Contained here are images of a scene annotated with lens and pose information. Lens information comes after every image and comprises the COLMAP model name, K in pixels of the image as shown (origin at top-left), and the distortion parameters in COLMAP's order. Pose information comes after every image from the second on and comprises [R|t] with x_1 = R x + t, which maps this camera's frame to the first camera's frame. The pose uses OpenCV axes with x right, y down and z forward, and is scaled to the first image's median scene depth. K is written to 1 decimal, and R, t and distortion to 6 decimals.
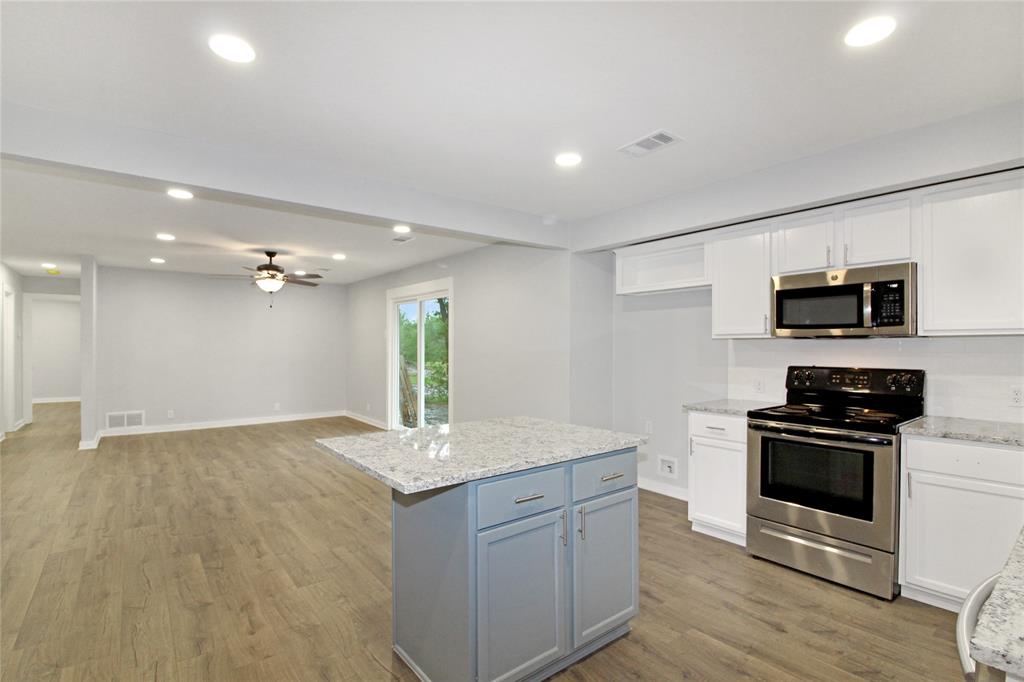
lens RADIAL K [[483.9, 0, 514.5], [0, 483.9, 346.0], [0, 0, 1]] dist [-0.016763, -0.001140]
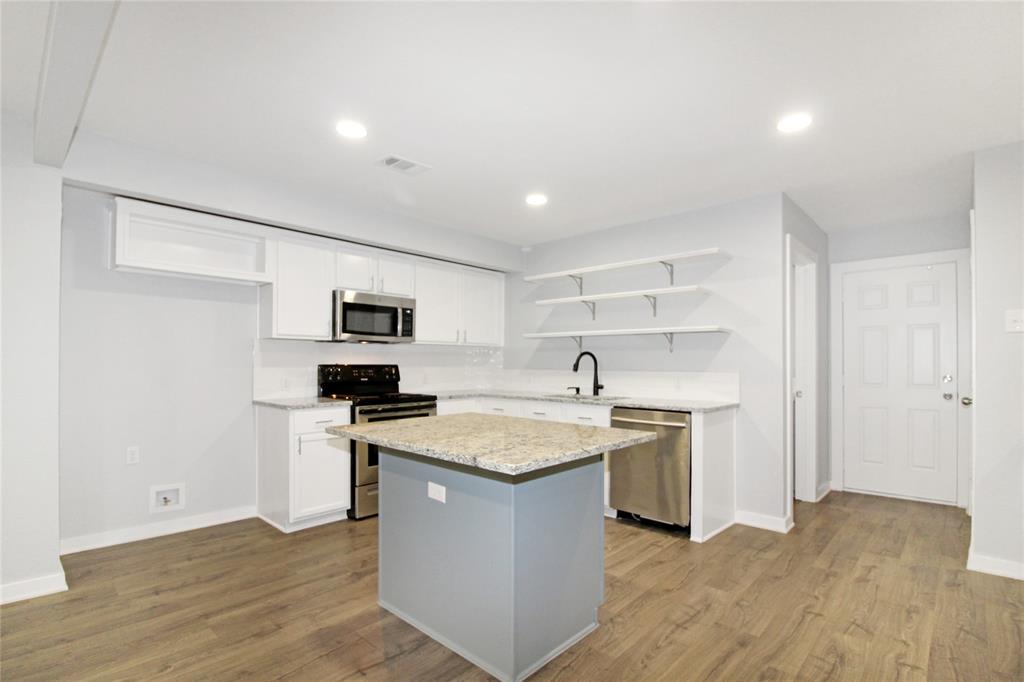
lens RADIAL K [[482.1, 0, 515.7], [0, 482.1, 360.8], [0, 0, 1]] dist [-0.015831, -0.000057]
pose [[-0.152379, 0.002891, 0.988318, -0.795423], [-0.006082, 0.999974, -0.003863, 0.039938], [-0.988303, -0.006600, -0.152357, 0.828710]]
